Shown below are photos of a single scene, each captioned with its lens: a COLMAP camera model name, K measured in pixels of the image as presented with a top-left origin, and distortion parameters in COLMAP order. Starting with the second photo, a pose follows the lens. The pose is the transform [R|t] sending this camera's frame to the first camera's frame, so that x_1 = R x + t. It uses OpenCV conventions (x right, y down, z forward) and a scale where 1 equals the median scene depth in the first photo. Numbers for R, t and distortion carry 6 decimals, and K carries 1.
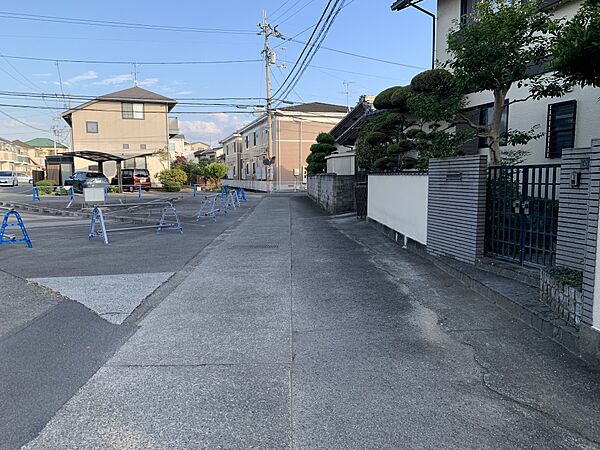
lens RADIAL K [[466.9, 0, 301.0], [0, 466.9, 229.6], [0, 0, 1]] dist [0.054853, -0.080647]
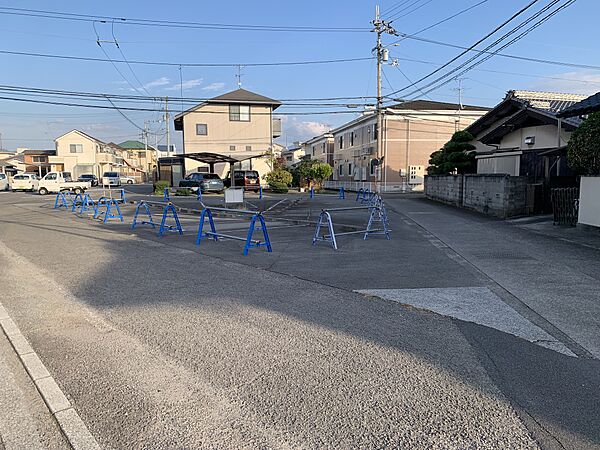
lens RADIAL K [[466.9, 0, 273.8], [0, 466.9, 219.0], [0, 0, 1]] dist [0.054853, -0.080647]
pose [[0.990289, 0.013761, -0.138342, -0.145715], [-0.017085, 0.999593, -0.022866, -0.002462], [0.137971, 0.025007, 0.990120, 0.017940]]
